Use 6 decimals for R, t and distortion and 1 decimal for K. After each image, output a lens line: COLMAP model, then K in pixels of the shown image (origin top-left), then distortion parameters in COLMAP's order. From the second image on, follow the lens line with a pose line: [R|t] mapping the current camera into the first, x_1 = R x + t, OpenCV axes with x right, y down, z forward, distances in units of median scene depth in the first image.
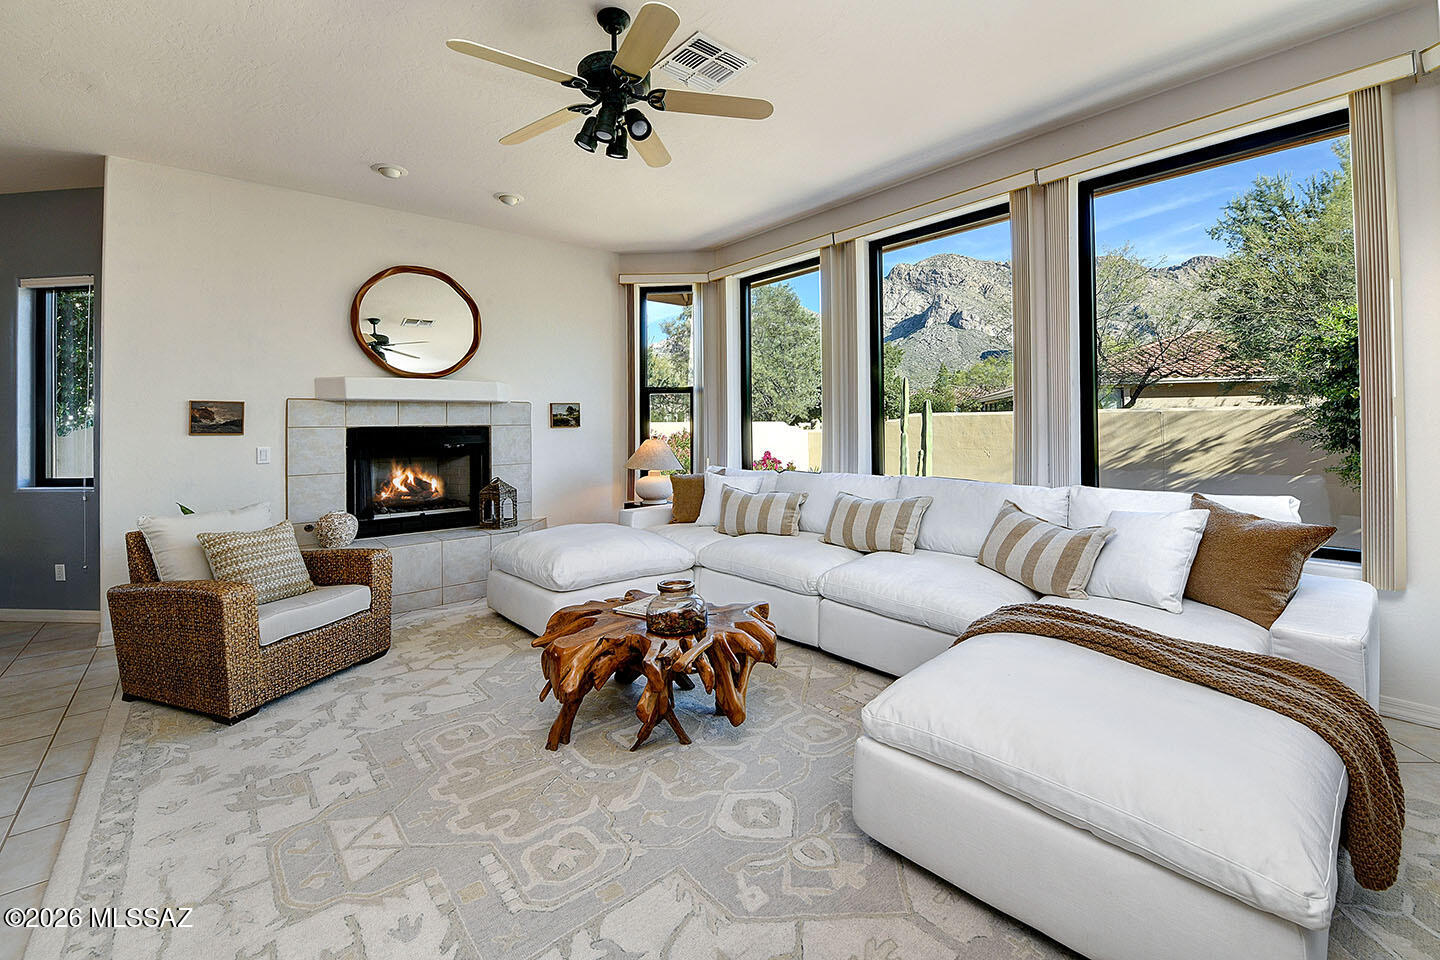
lens RADIAL K [[607.1, 0, 722.1], [0, 607.1, 424.5], [0, 0, 1]] dist [-0.022465, -0.000283]
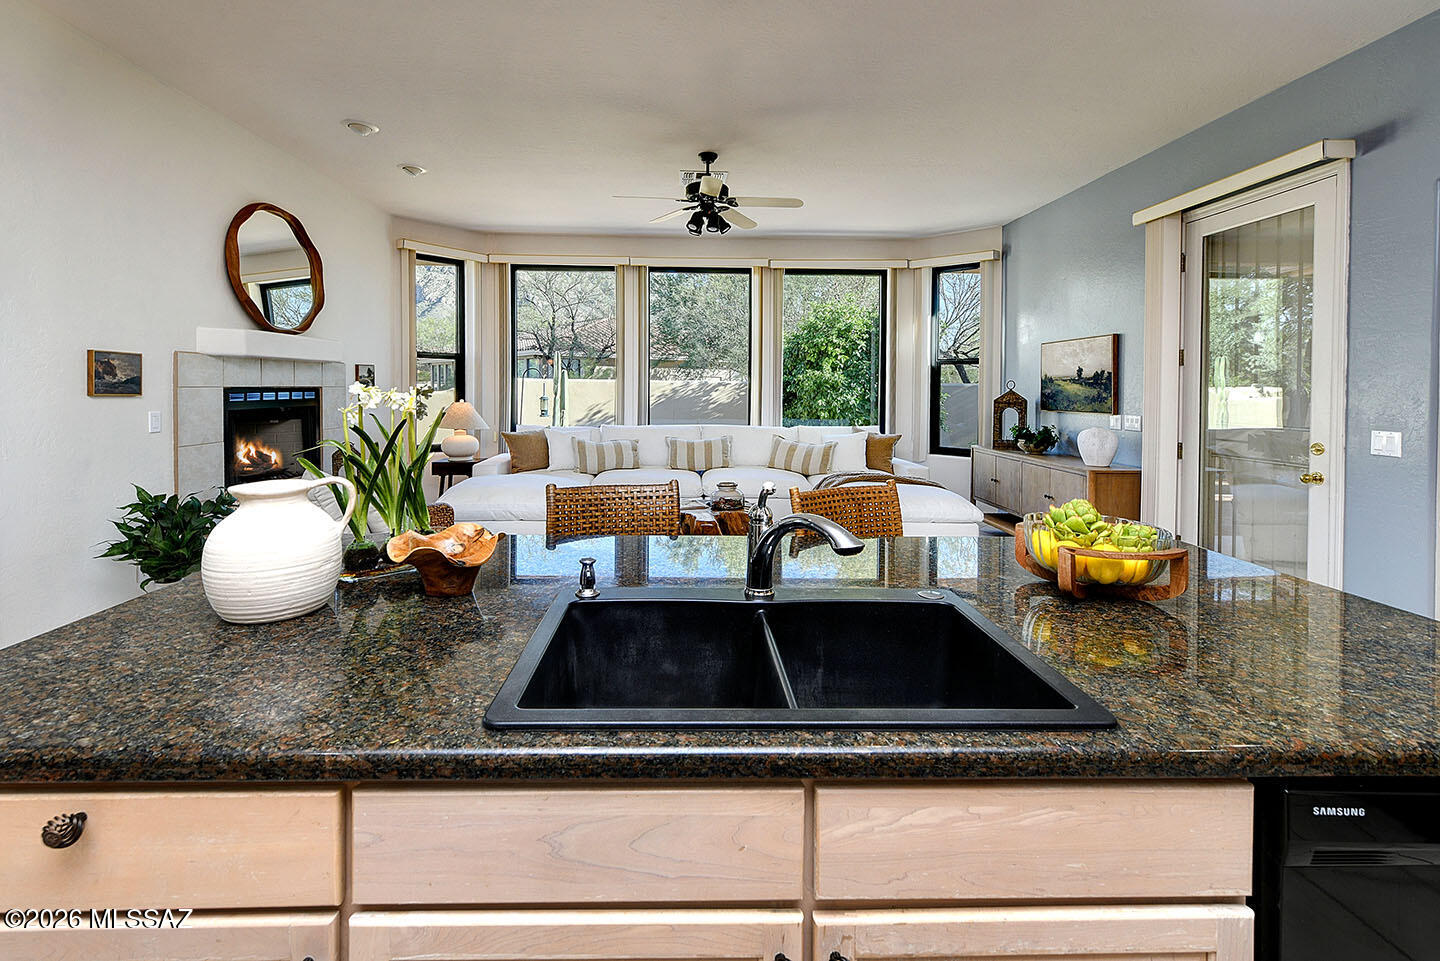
lens RADIAL K [[633.6, 0, 711.5], [0, 633.6, 387.5], [0, 0, 1]] dist [0.000362, -0.000033]
pose [[0.637924, 0.019775, 0.769845, -0.963954], [-0.021893, 0.999732, -0.007538, -0.003999], [-0.769788, -0.012045, 0.638186, -0.108336]]
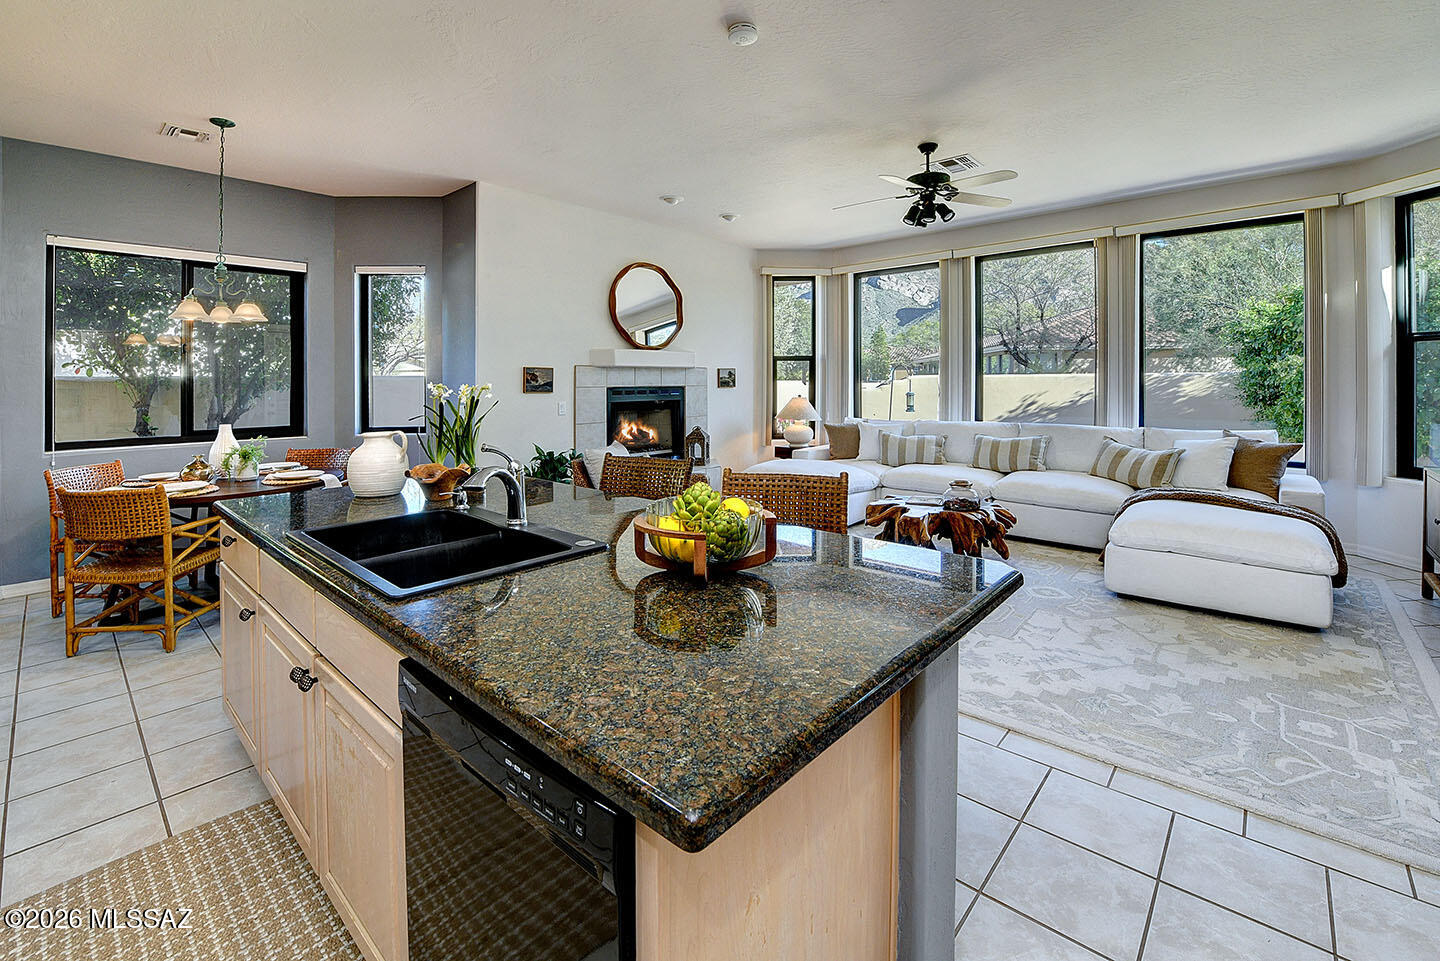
lens RADIAL K [[620.9, 0, 724.0], [0, 620.9, 369.6], [0, 0, 1]] dist [-0.023410, -0.000523]
pose [[0.992948, 0.009089, 0.118198, -0.587123], [-0.006788, 0.999780, -0.019852, -0.009778], [-0.118352, 0.018910, 0.992792, -0.408098]]
